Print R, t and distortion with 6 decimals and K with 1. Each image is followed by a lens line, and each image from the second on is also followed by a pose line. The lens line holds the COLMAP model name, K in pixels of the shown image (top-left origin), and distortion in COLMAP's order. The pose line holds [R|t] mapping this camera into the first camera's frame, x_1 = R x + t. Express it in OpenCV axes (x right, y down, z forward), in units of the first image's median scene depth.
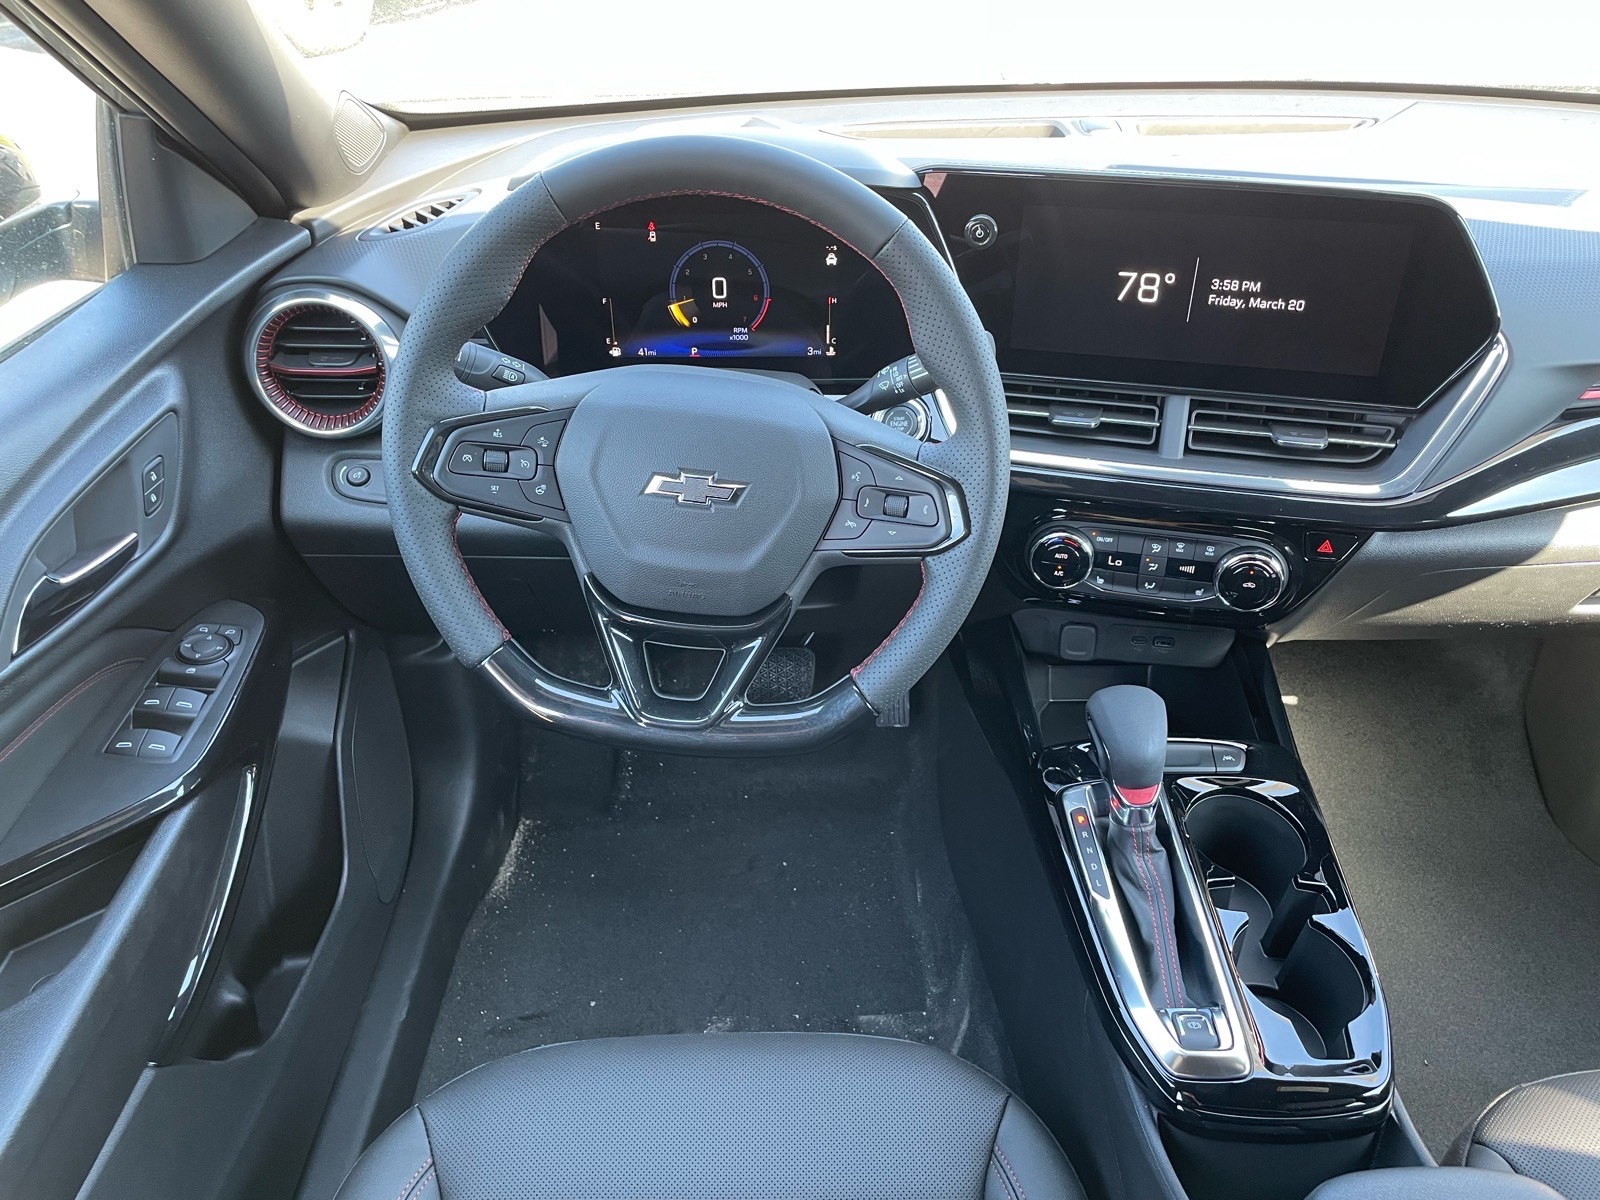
lens RADIAL K [[1205.0, 0, 799.8], [0, 1205.0, 610.6], [0, 0, 1]] dist [0.045610, -0.013504]
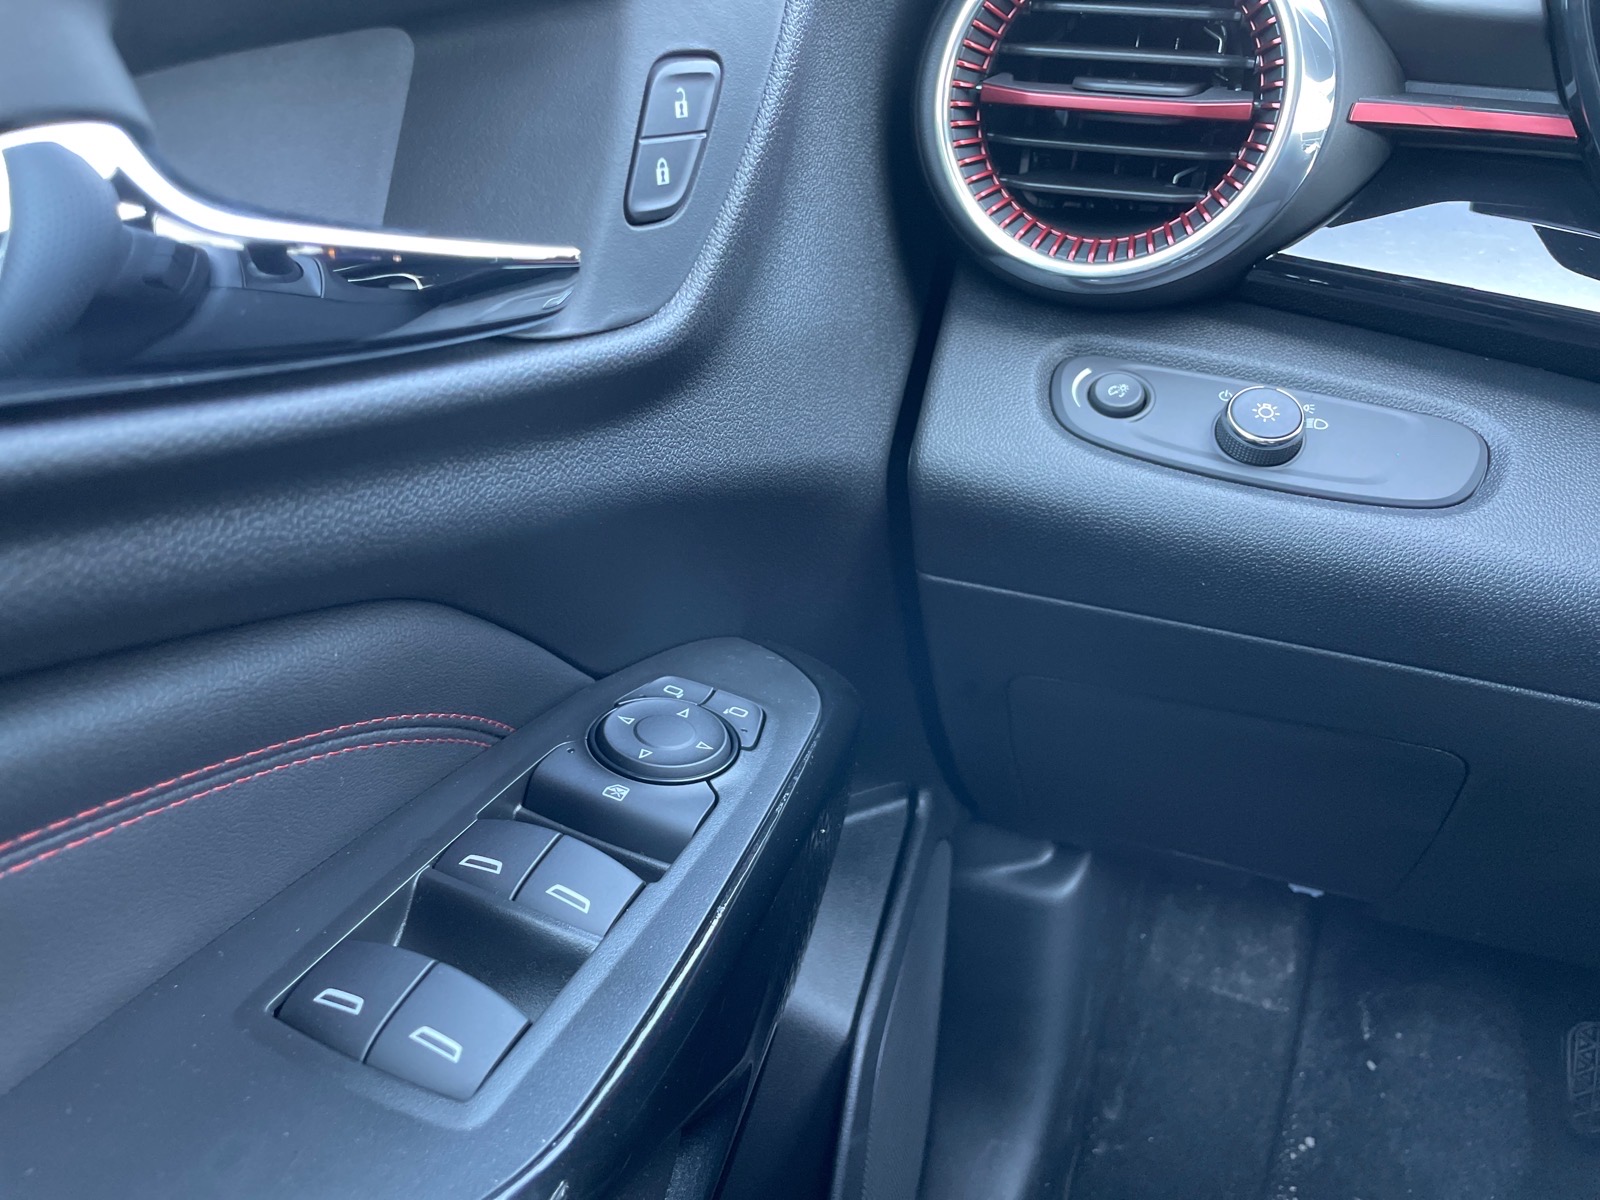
lens RADIAL K [[1205.0, 0, 790.2], [0, 1205.0, 591.6], [0, 0, 1]] dist [0.045610, -0.013504]
pose [[0.924083, 0.167799, -0.343387, -0.332952], [-0.234474, 0.958420, -0.162647, 0.037068], [0.301817, 0.230815, 0.925003, 0.658961]]
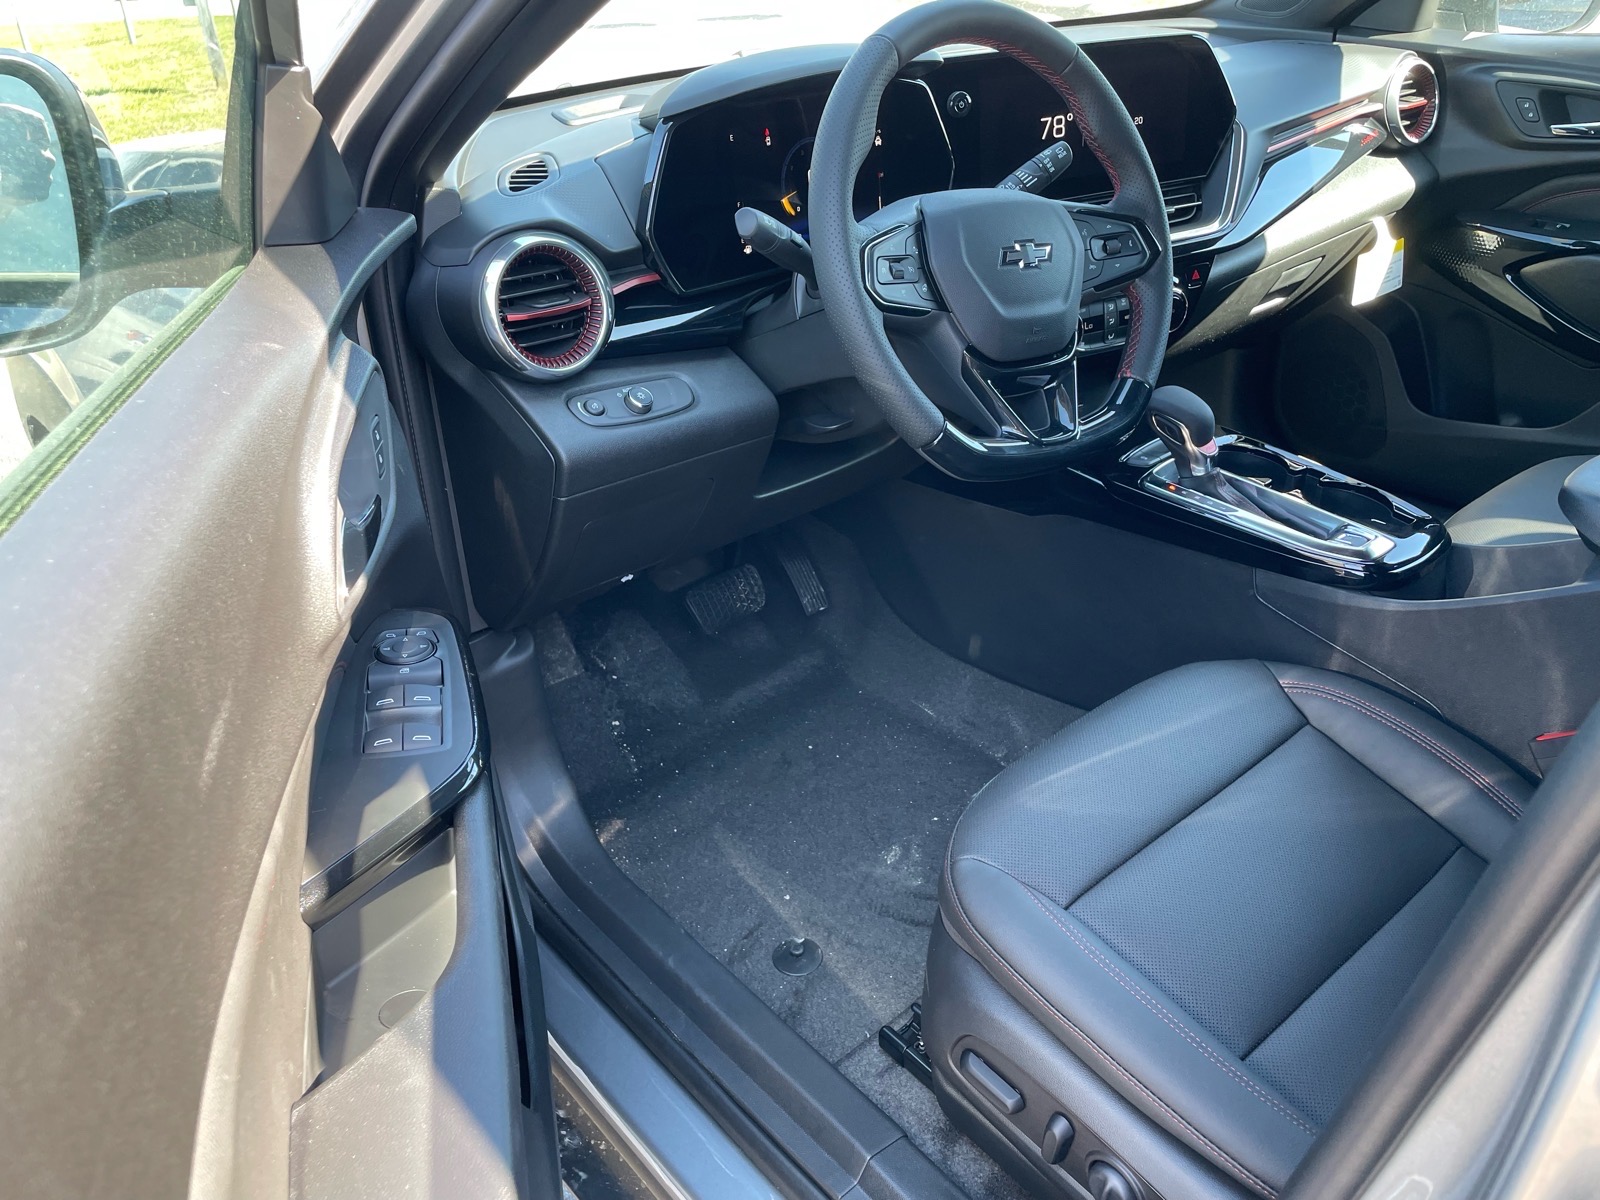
lens RADIAL K [[1205.0, 0, 788.2], [0, 1205.0, 585.6], [0, 0, 1]] dist [0.045610, -0.013504]
pose [[0.773537, -0.330865, 0.540526, -0.889114], [0.394490, 0.918898, -0.002075, 0.103838], [-0.496002, 0.214838, 0.841325, 0.075466]]
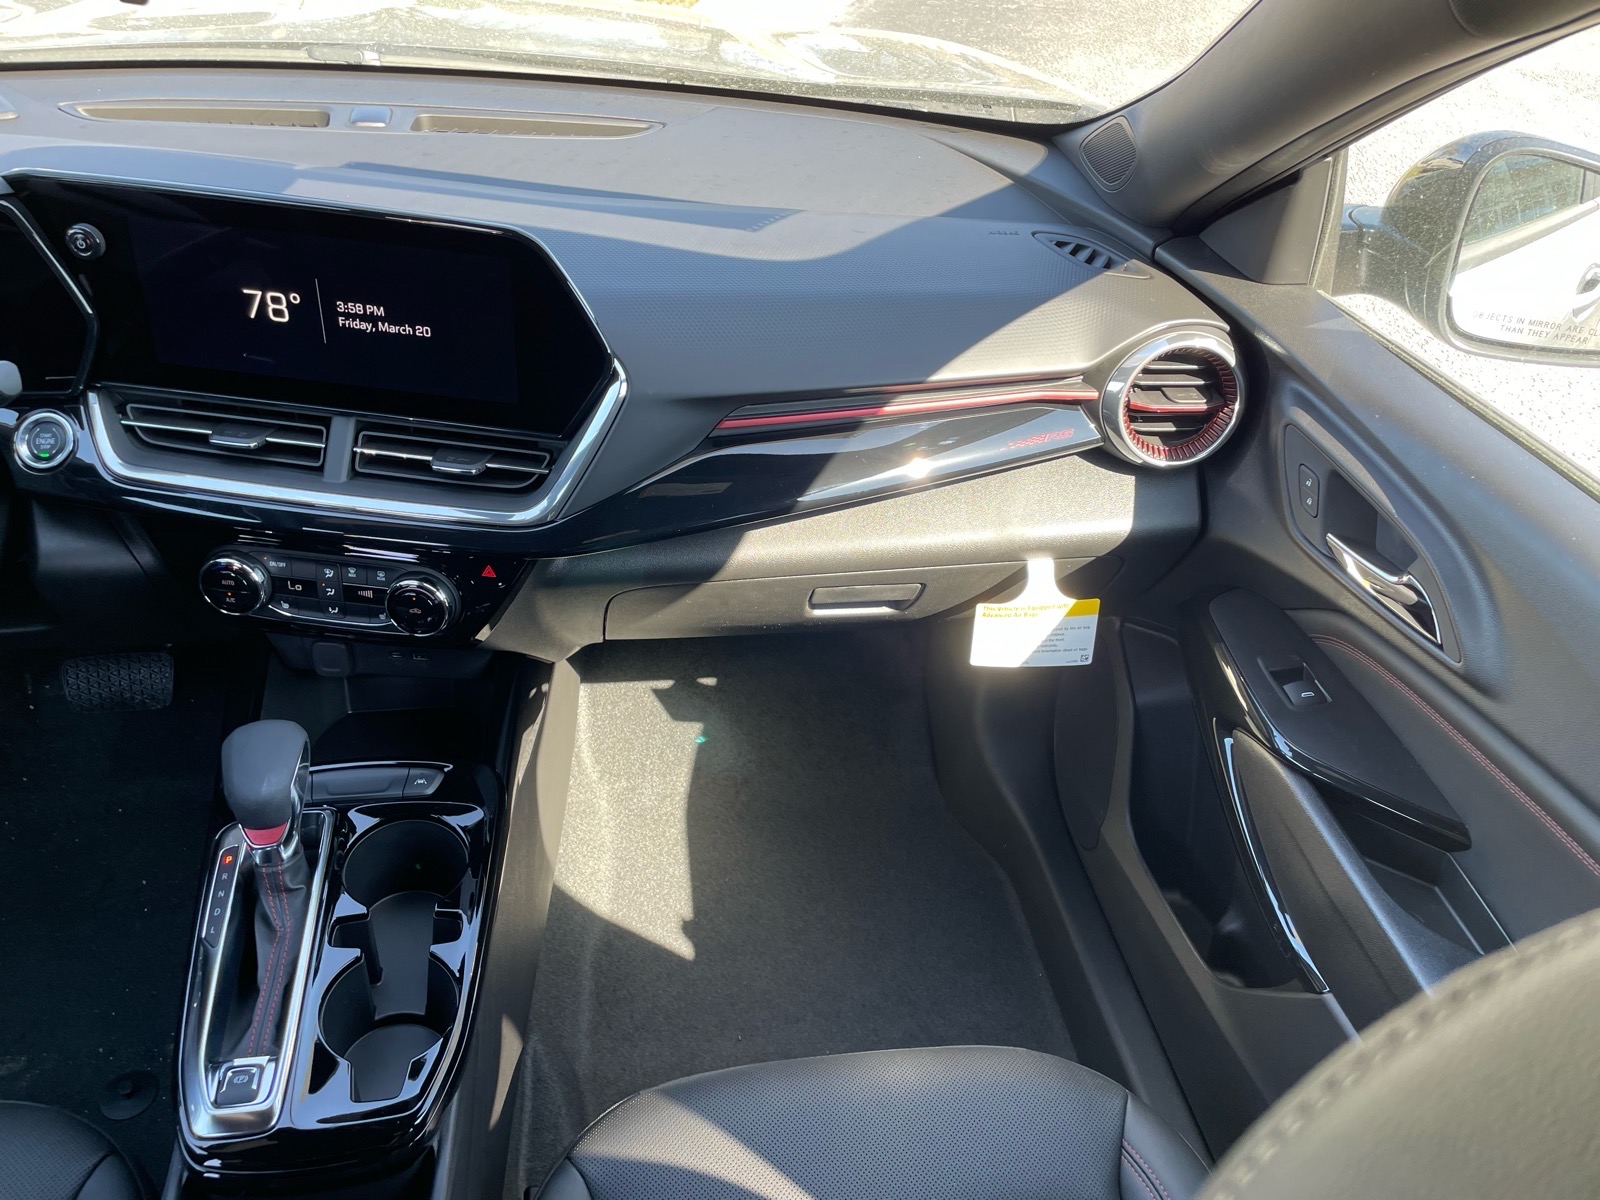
lens RADIAL K [[1205.0, 0, 803.1], [0, 1205.0, 597.2], [0, 0, 1]] dist [0.045610, -0.013504]
pose [[0.984489, -0.023750, 0.173830, 0.515941], [0.015980, 0.998815, 0.045963, -0.073464], [-0.174716, -0.042472, 0.983702, -0.027499]]
